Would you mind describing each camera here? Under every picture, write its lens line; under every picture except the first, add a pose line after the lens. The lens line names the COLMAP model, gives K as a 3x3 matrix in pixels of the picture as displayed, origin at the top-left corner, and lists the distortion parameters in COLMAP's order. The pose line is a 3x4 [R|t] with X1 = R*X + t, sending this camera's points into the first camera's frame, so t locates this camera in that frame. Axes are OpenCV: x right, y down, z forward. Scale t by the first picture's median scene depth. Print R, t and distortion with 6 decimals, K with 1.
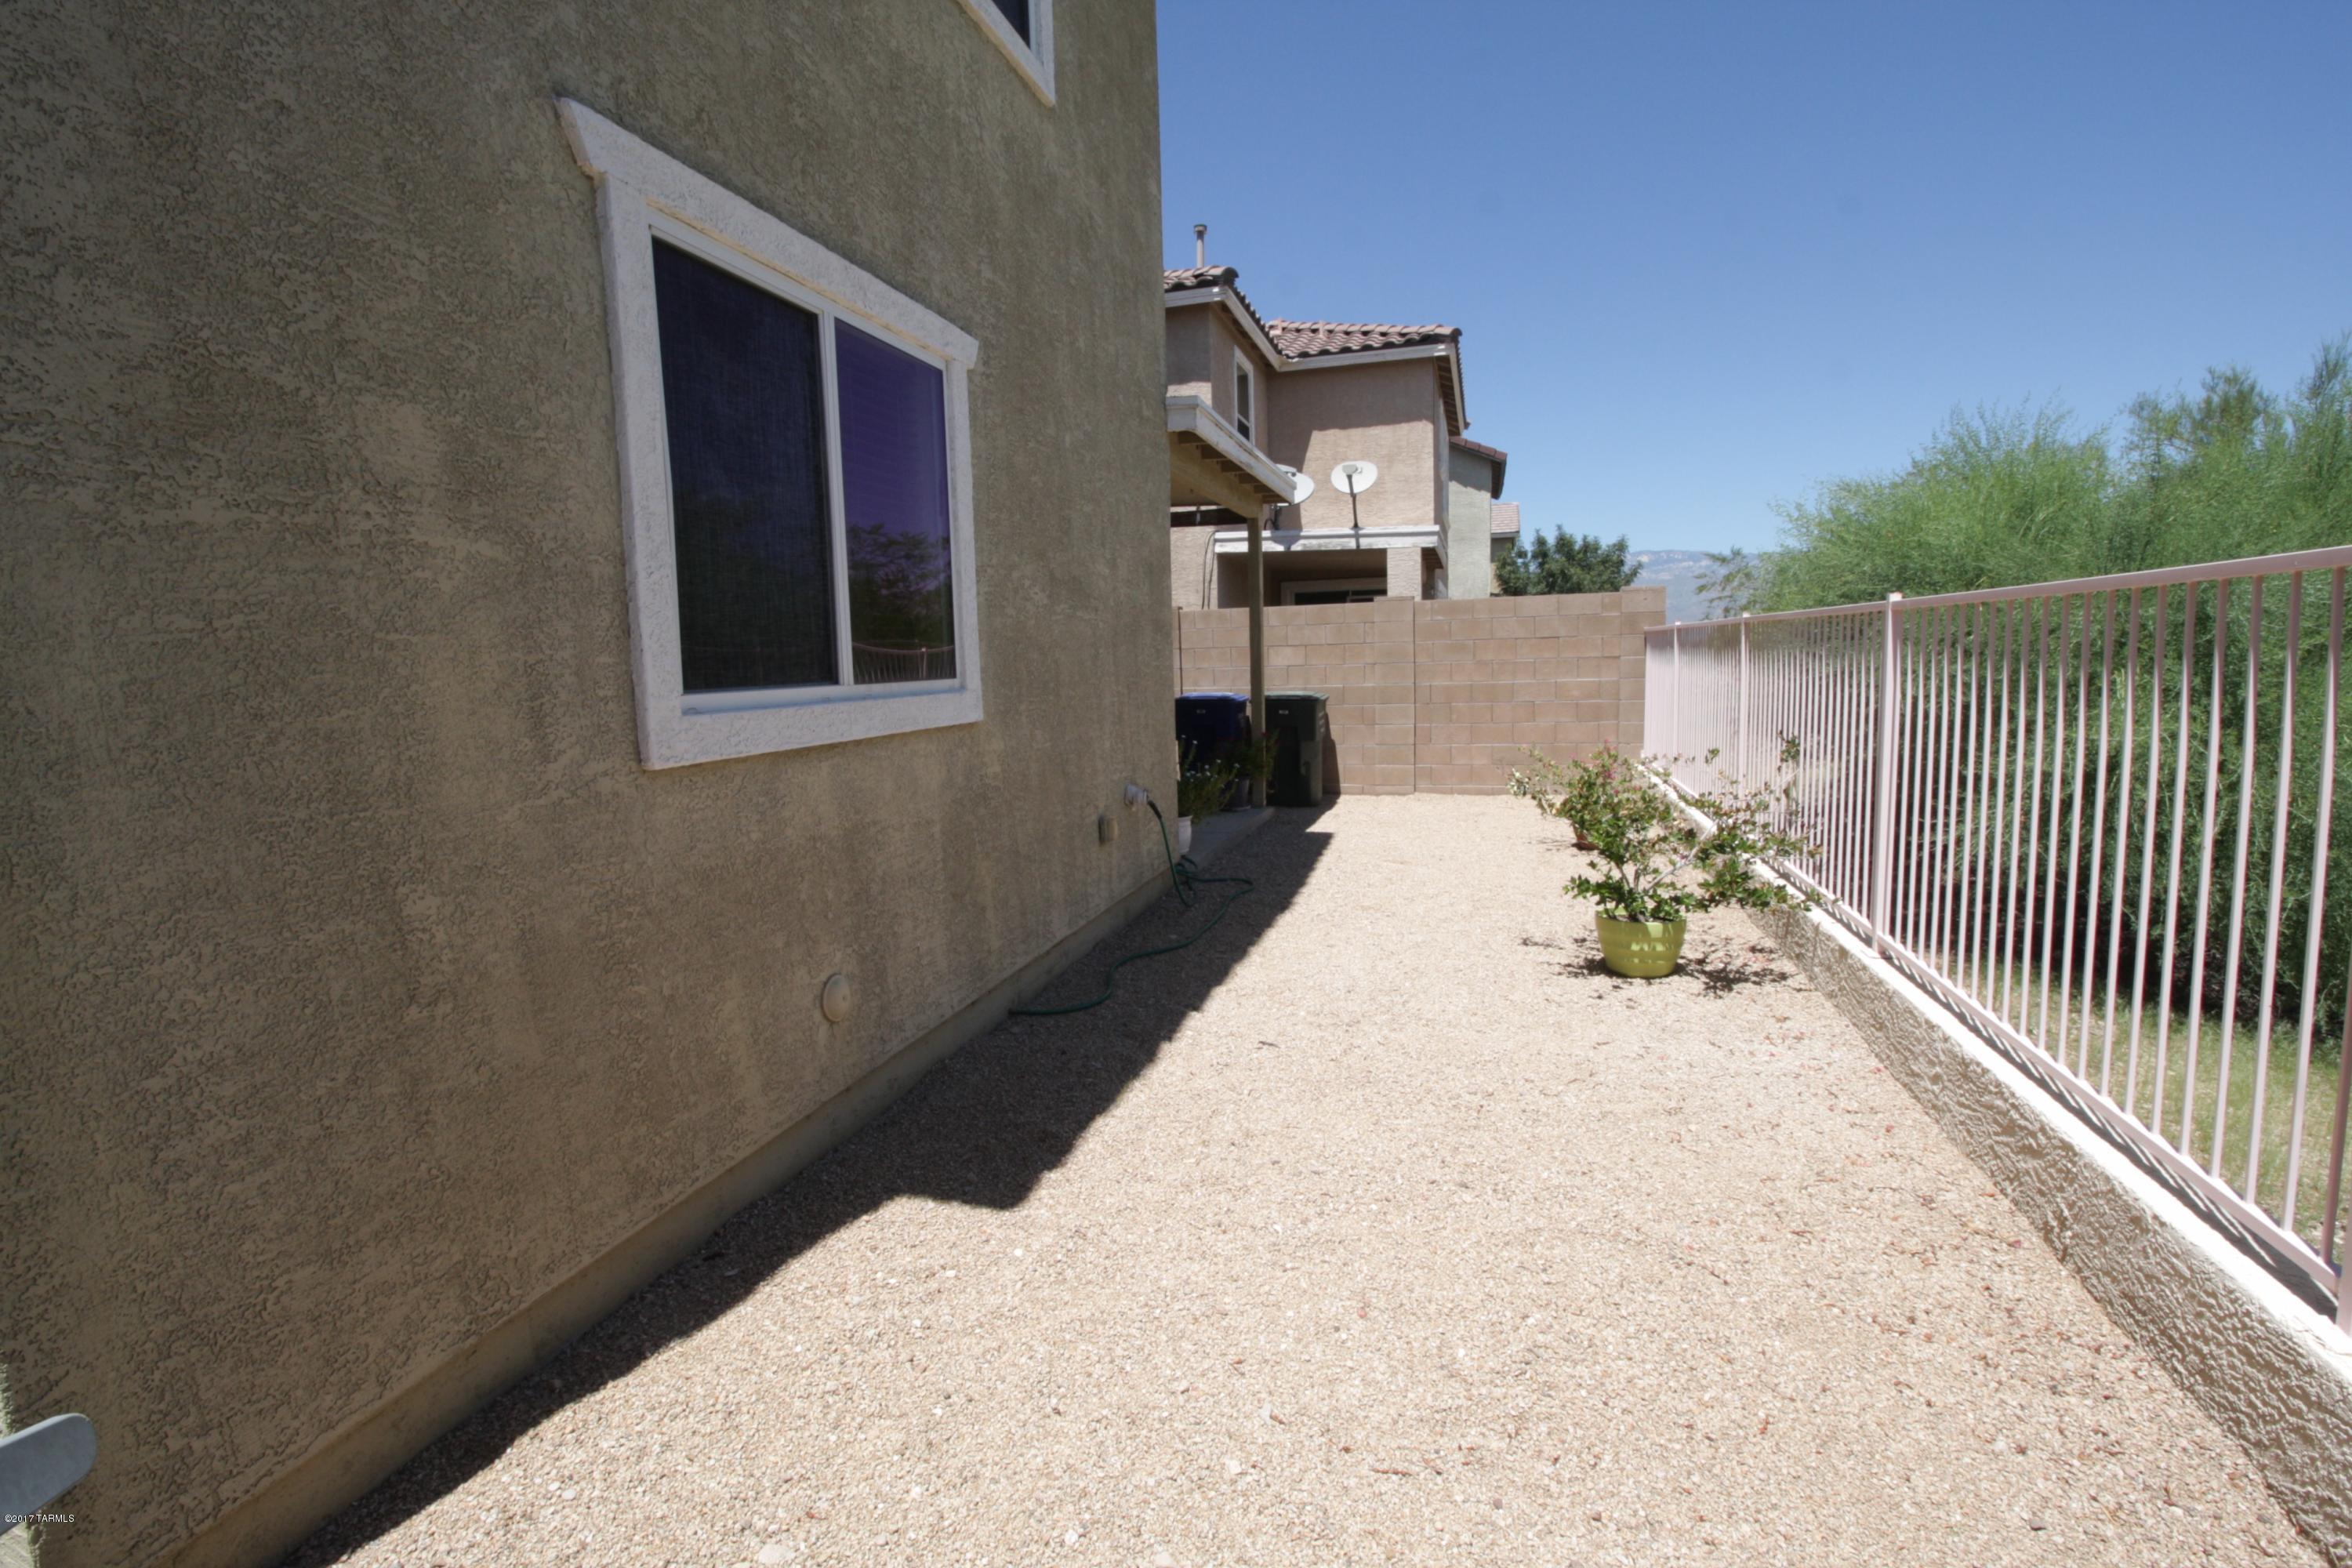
lens RADIAL K [[1084.7, 0, 1171.3], [0, 1084.7, 770.2], [0, 0, 1]] dist [-0.003959, -0.010088]
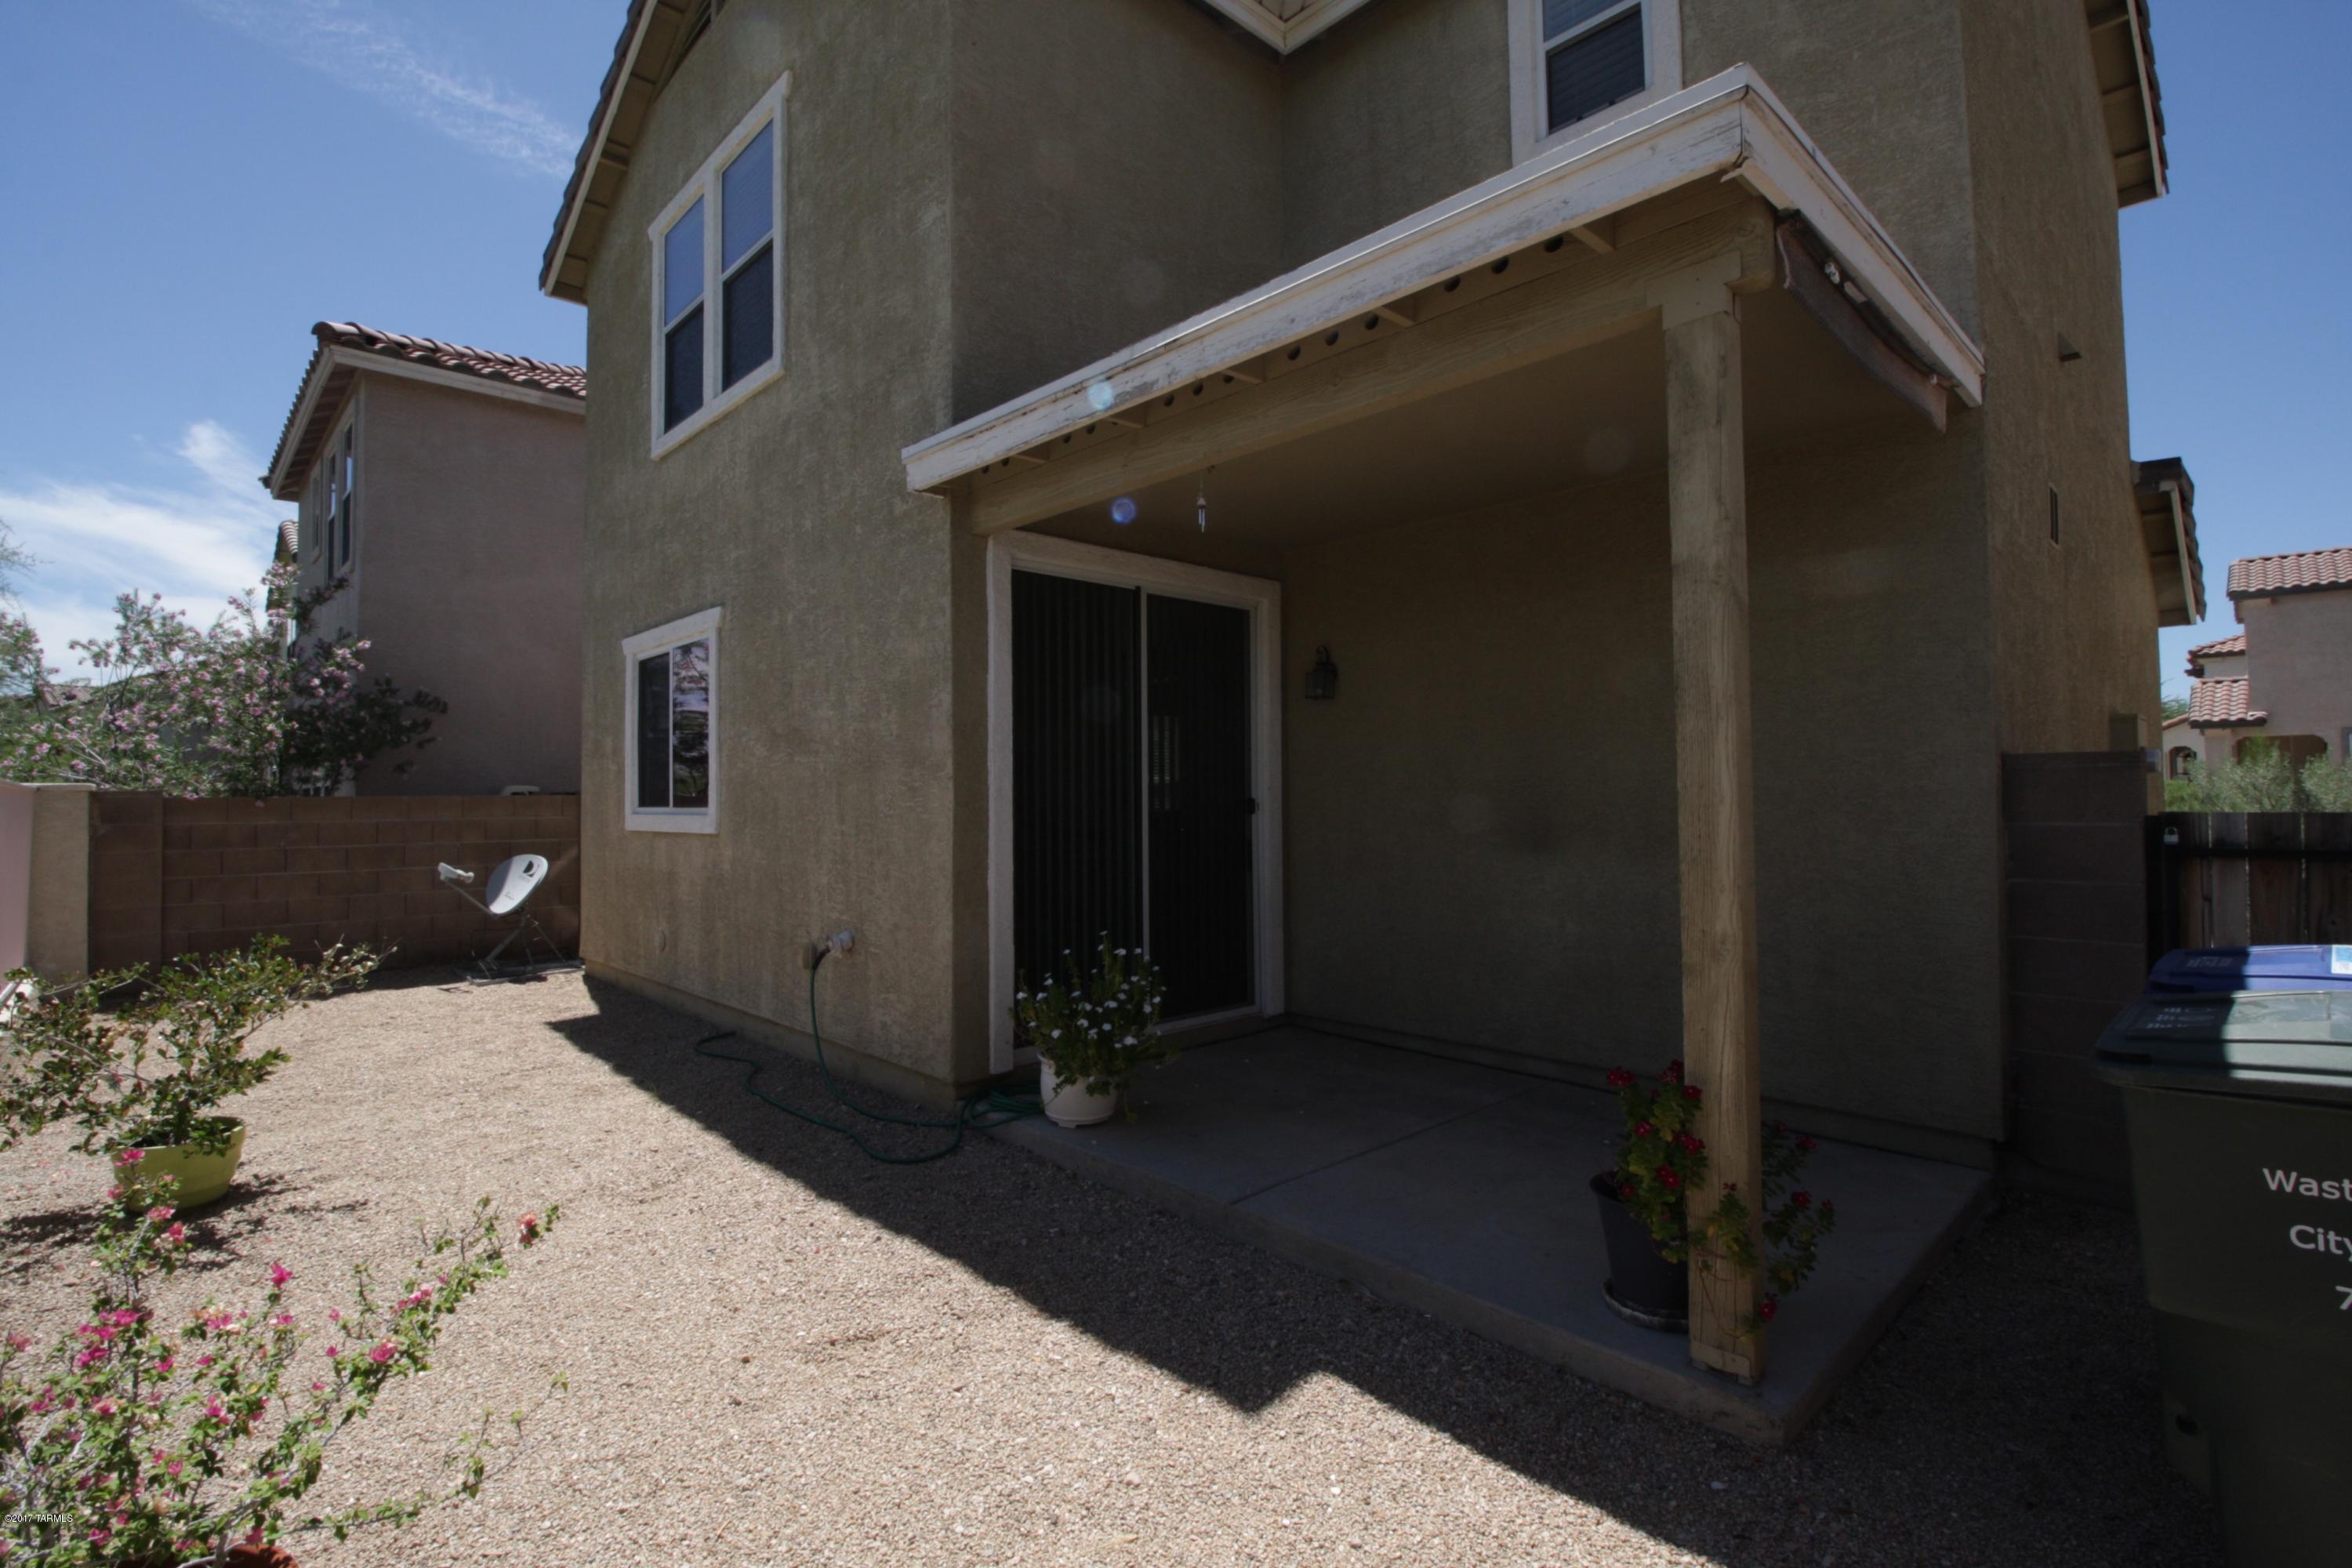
lens RADIAL K [[1084.7, 0, 1173.3], [0, 1084.7, 779.9], [0, 0, 1]] dist [-0.003959, -0.010088]
pose [[-0.506563, 0.020436, -0.861960, 0.788133], [-0.066820, 0.995782, 0.062878, -0.245475], [0.859610, 0.089448, -0.503061, 2.140001]]
